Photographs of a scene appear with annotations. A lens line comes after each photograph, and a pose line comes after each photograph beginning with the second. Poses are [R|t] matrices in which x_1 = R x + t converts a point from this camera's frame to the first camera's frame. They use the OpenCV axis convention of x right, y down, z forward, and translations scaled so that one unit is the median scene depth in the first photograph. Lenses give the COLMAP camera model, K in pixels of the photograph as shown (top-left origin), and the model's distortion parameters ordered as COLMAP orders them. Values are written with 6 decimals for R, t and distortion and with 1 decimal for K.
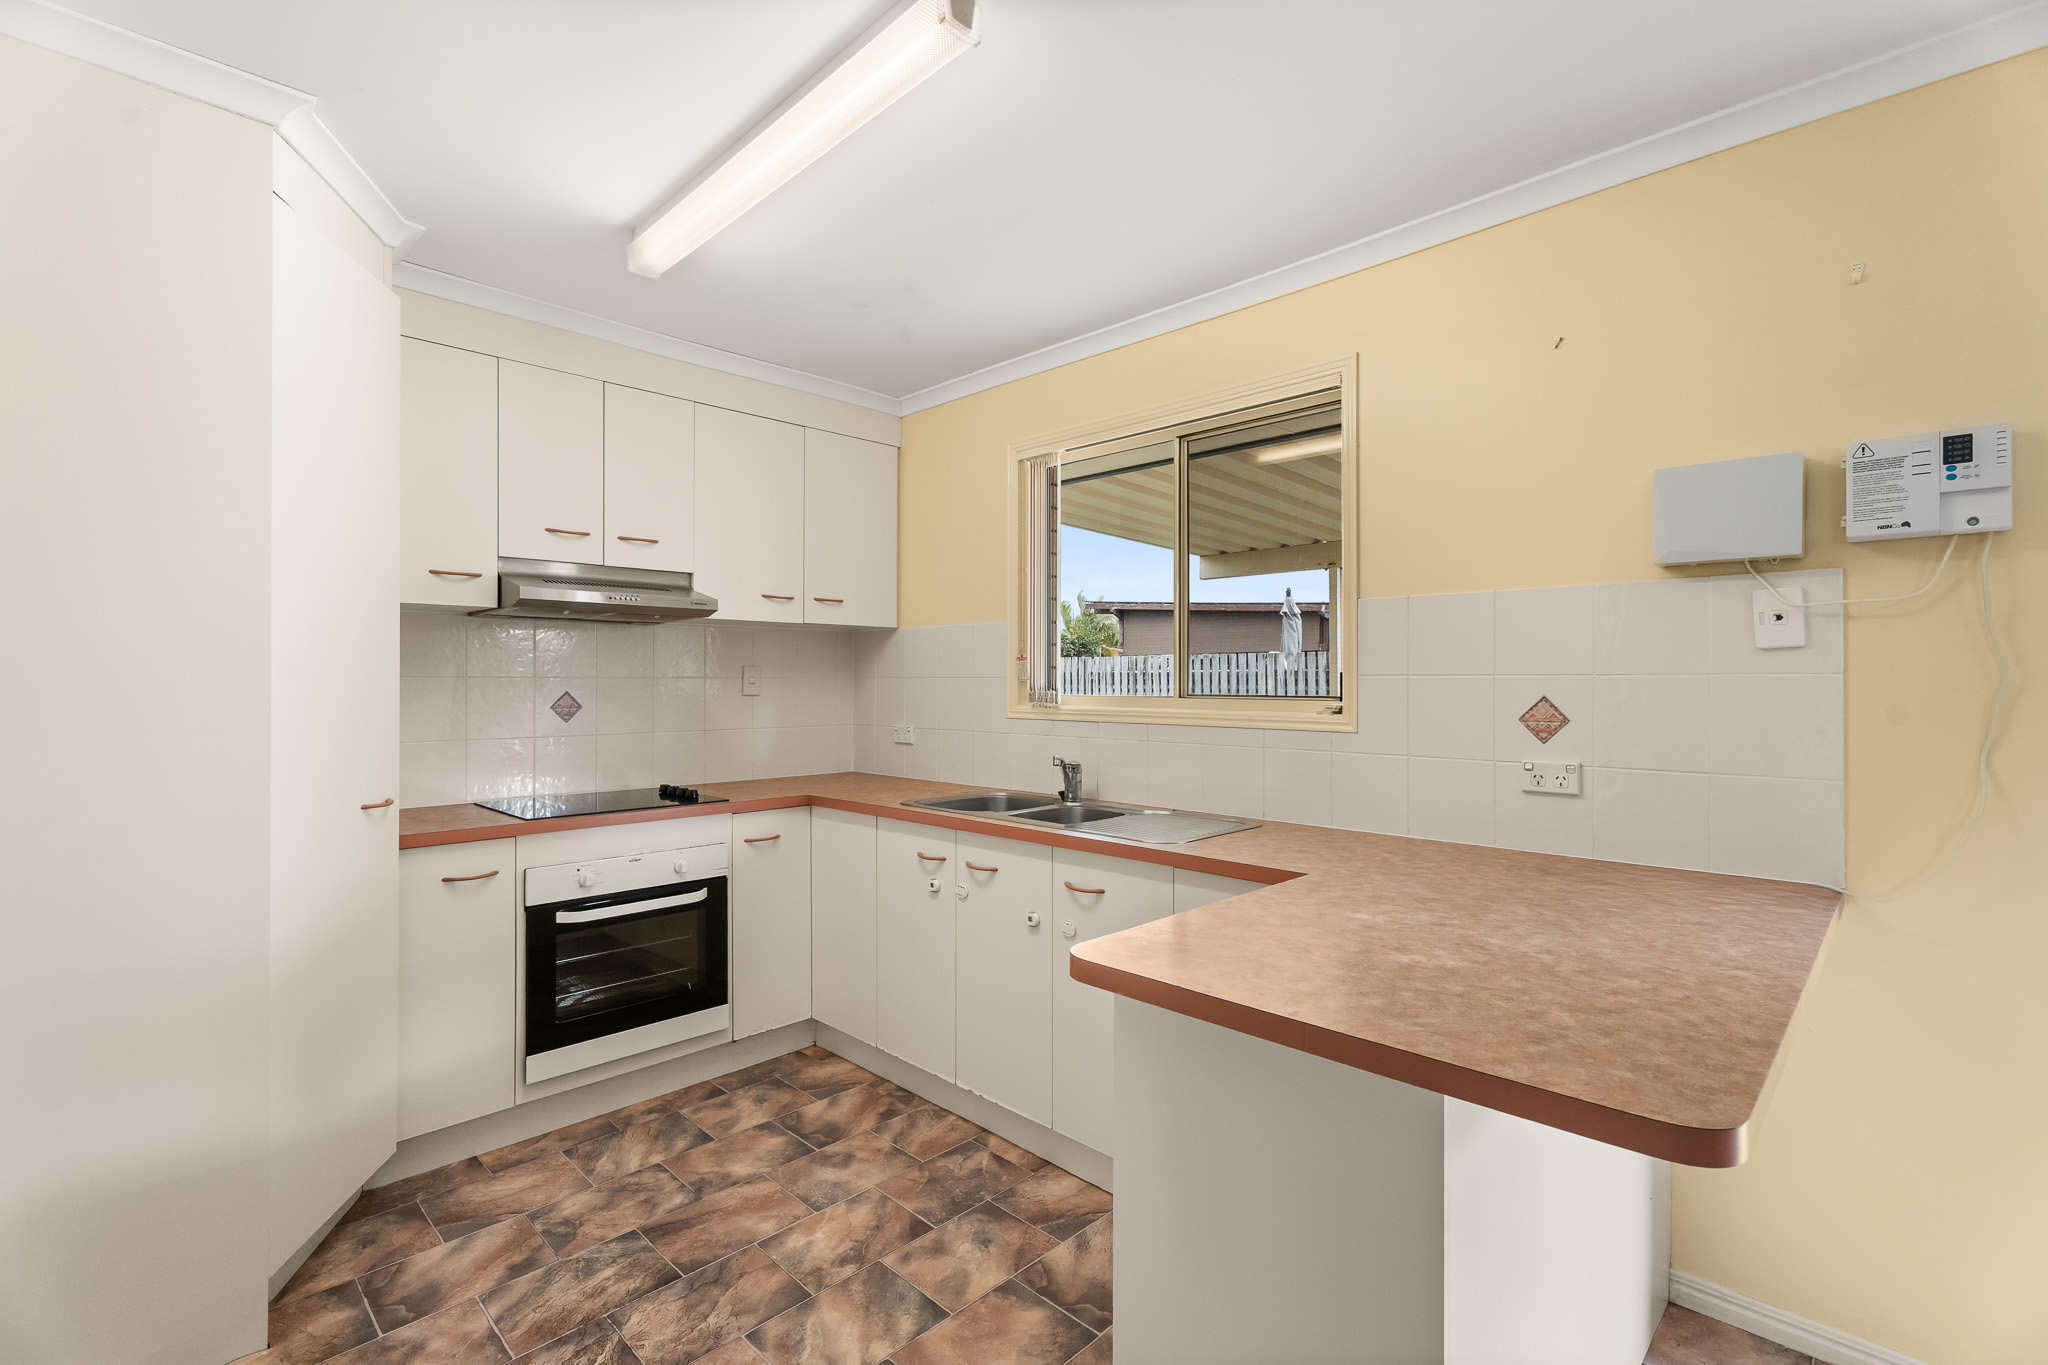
lens RADIAL K [[917.7, 0, 1033.7], [0, 917.7, 679.0], [0, 0, 1]] dist [0.003647, 0.000162]
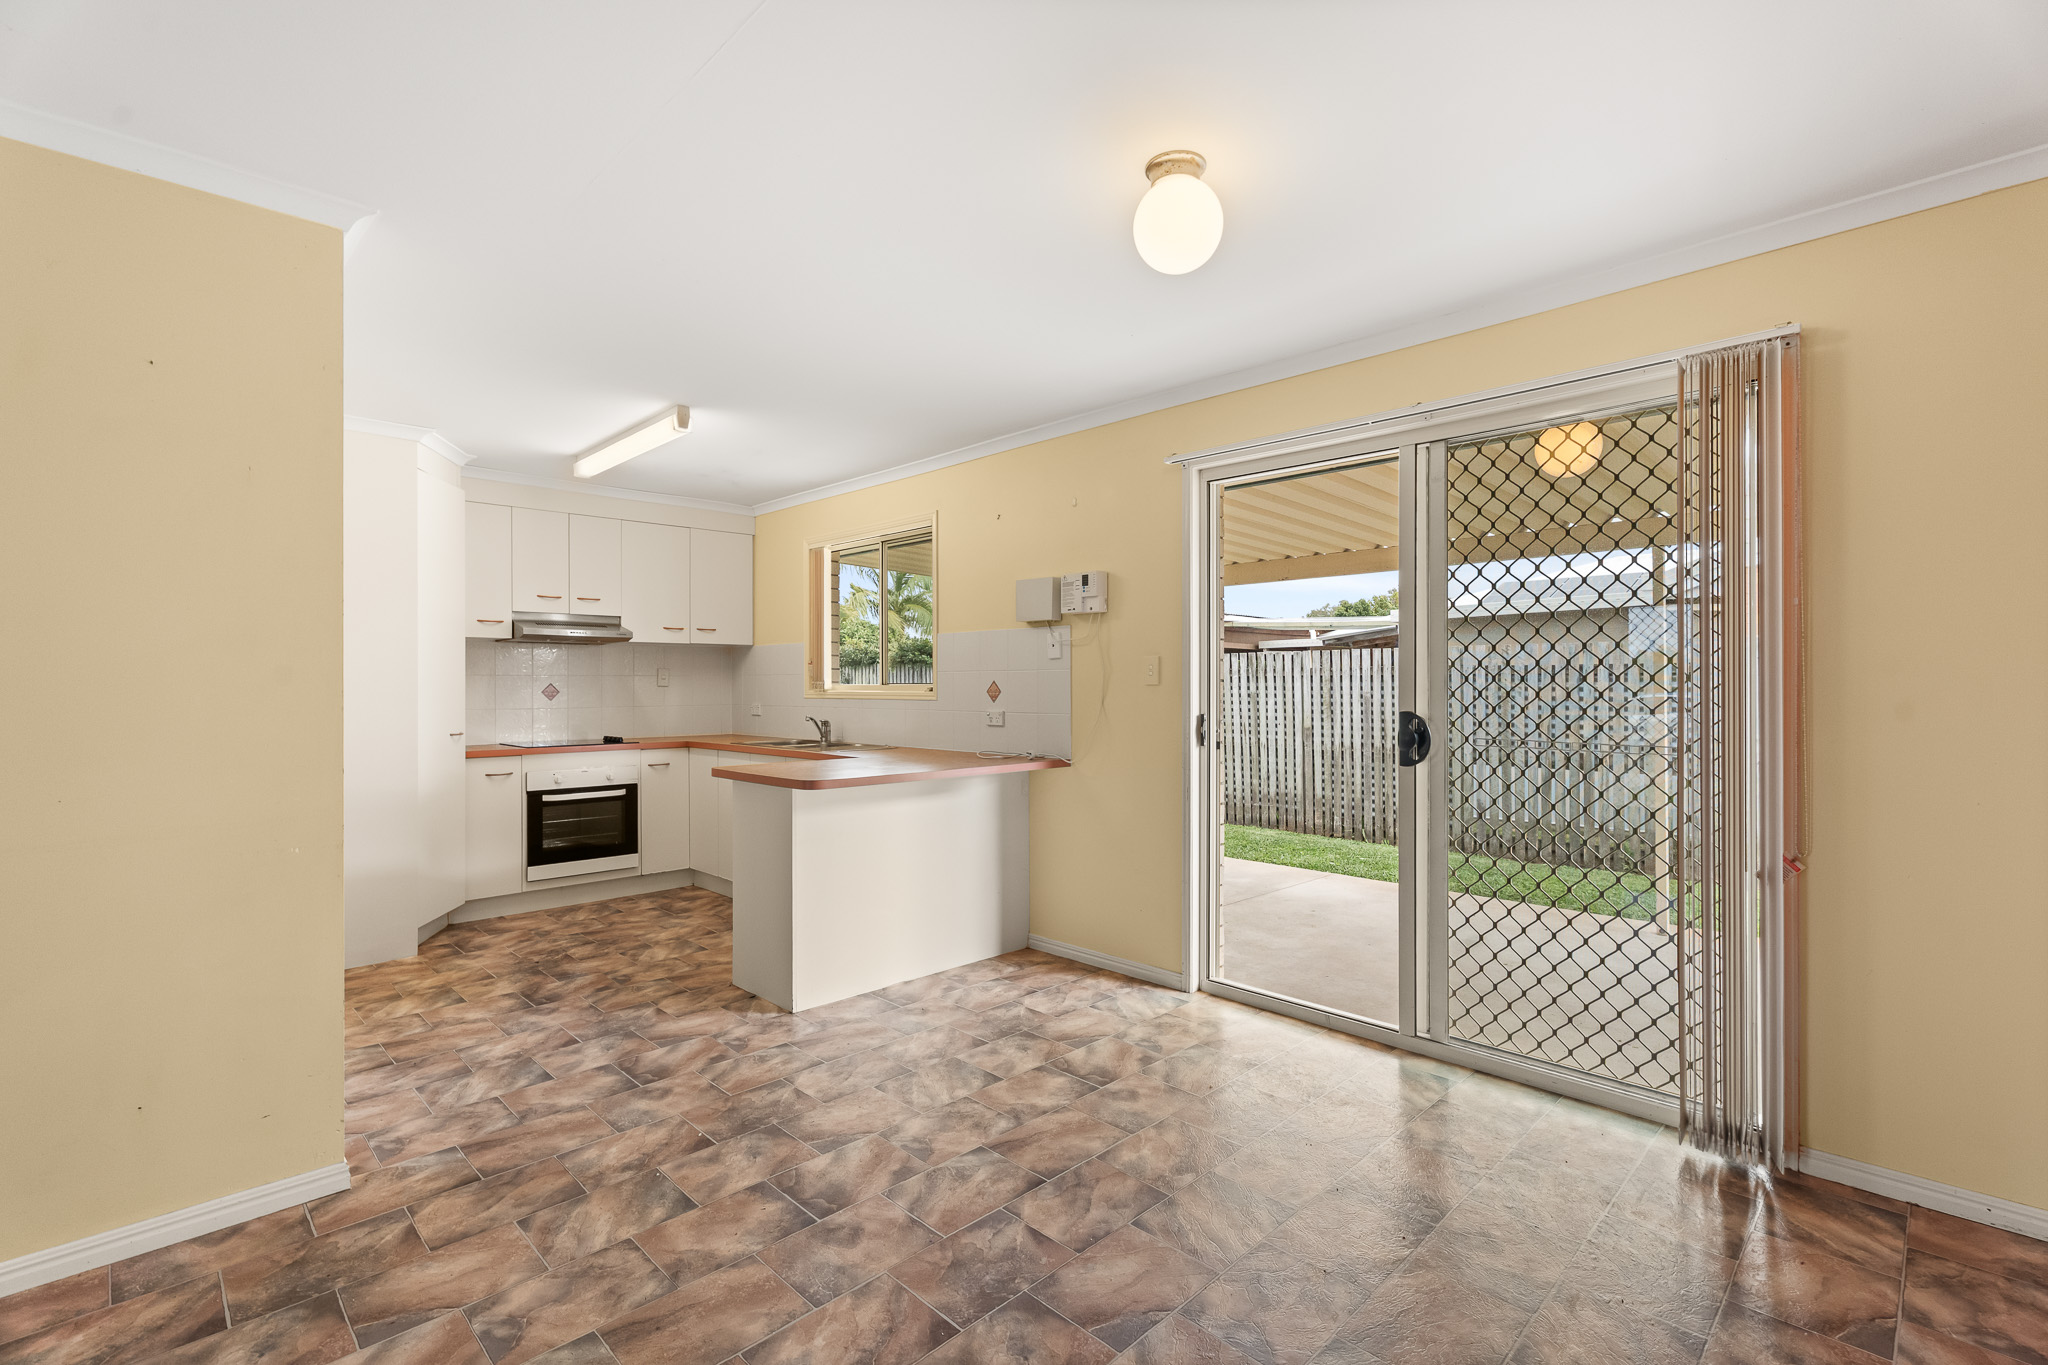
lens RADIAL K [[917.7, 0, 1029.4], [0, 917.7, 680.4], [0, 0, 1]] dist [0.003647, 0.000162]
pose [[0.999862, -0.004962, -0.015871, 0.658432], [0.004950, 0.999987, -0.000753, 0.020278], [0.015875, 0.000674, 0.999874, -1.126901]]
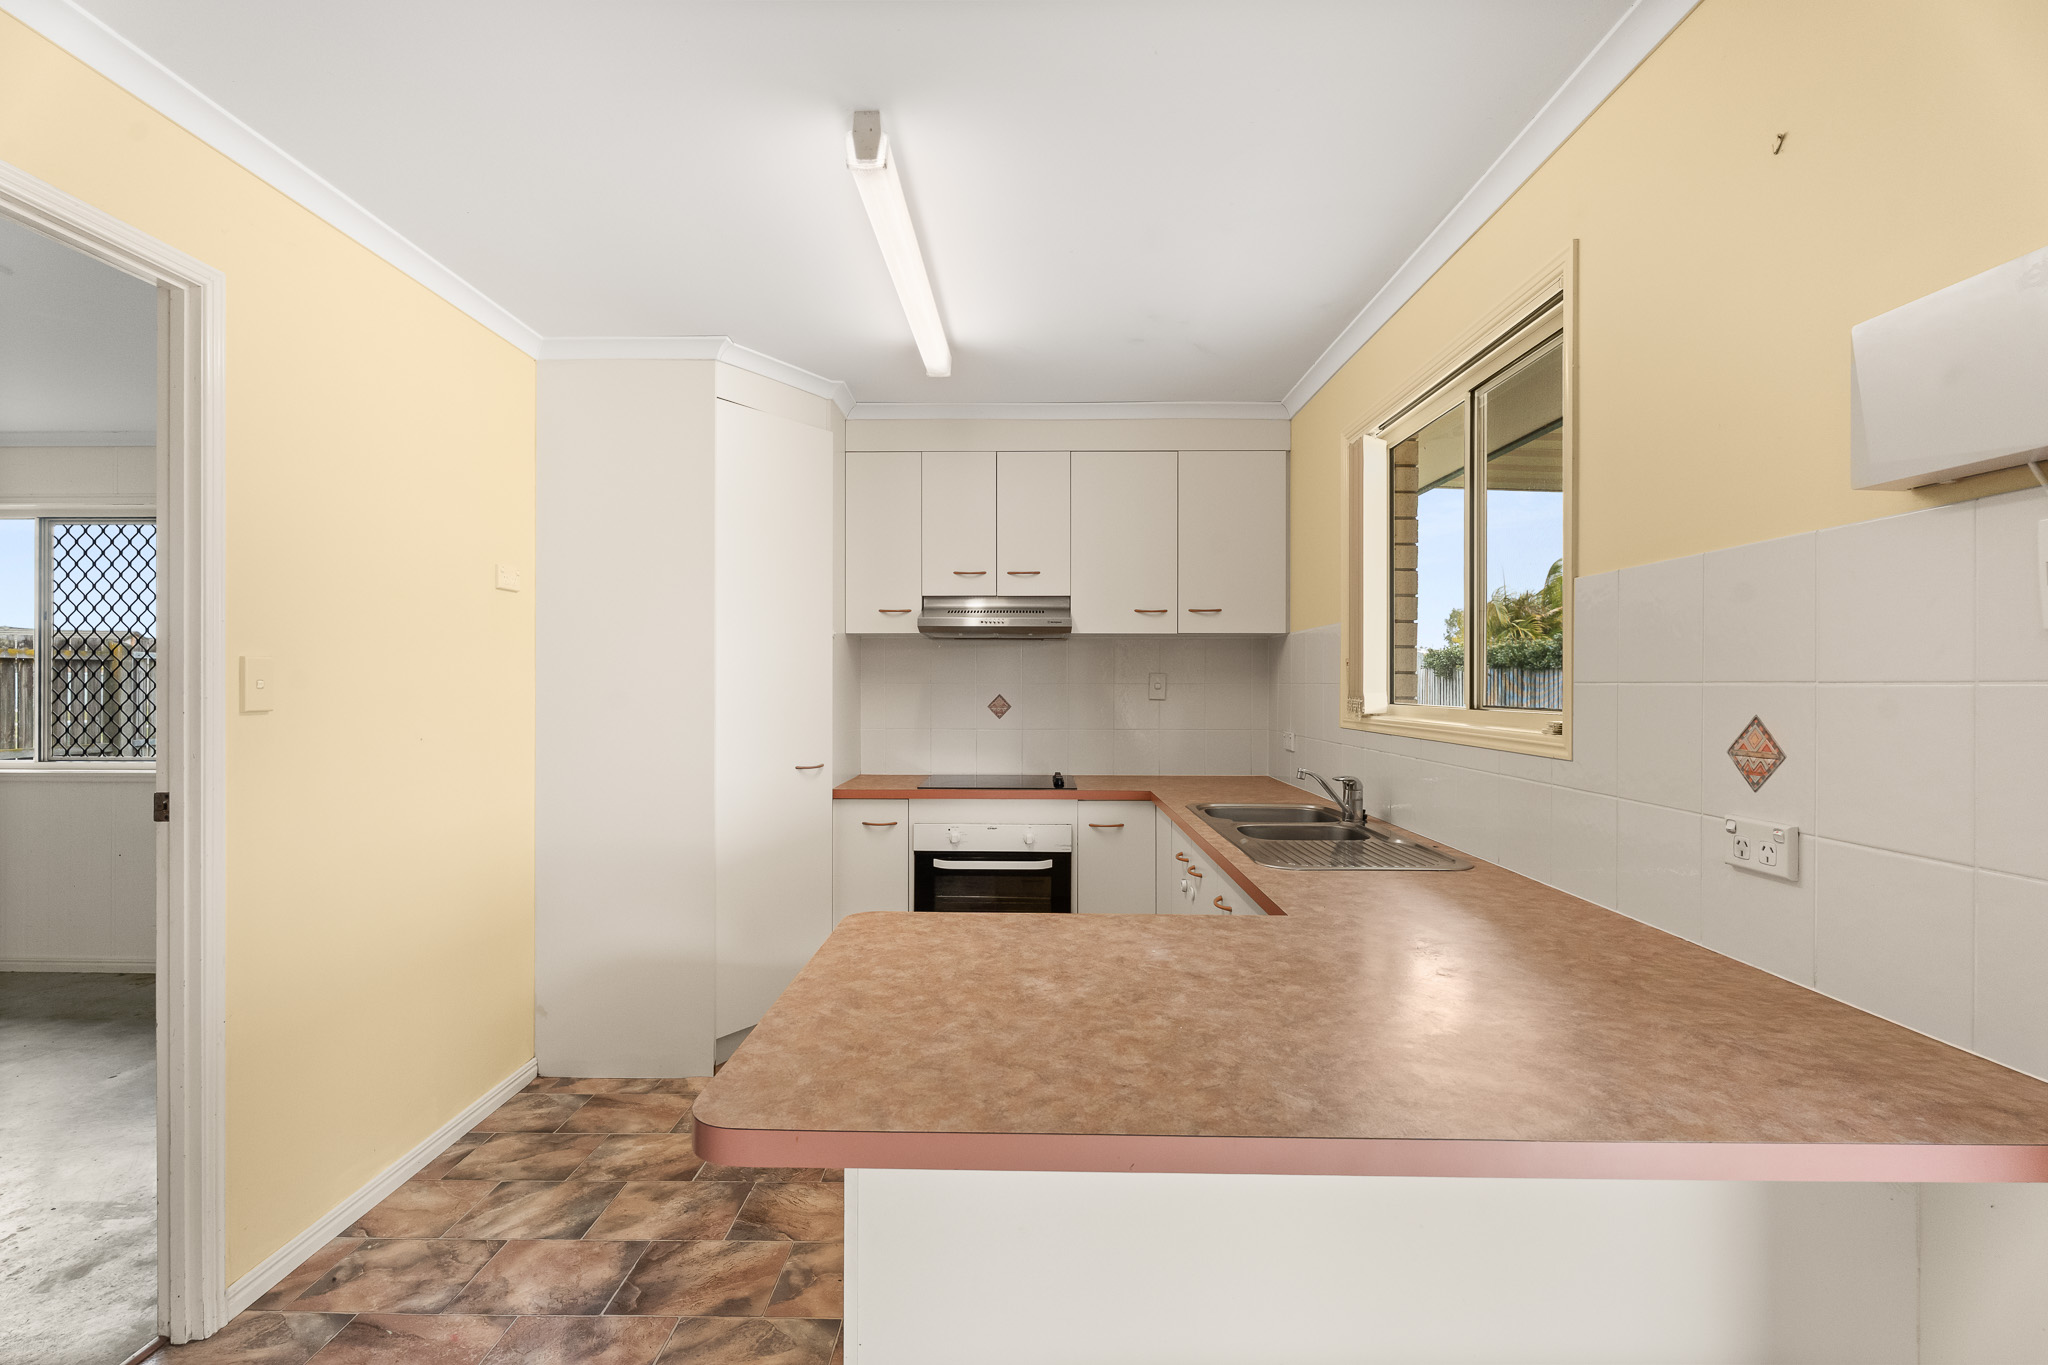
lens RADIAL K [[917.7, 0, 1020.5], [0, 917.7, 689.0], [0, 0, 1]] dist [0.003647, 0.000162]
pose [[0.687677, 0.004269, -0.726004, 0.655549], [0.000494, 0.999980, 0.006348, -0.003975], [0.726017, -0.004724, 0.687661, 0.203371]]
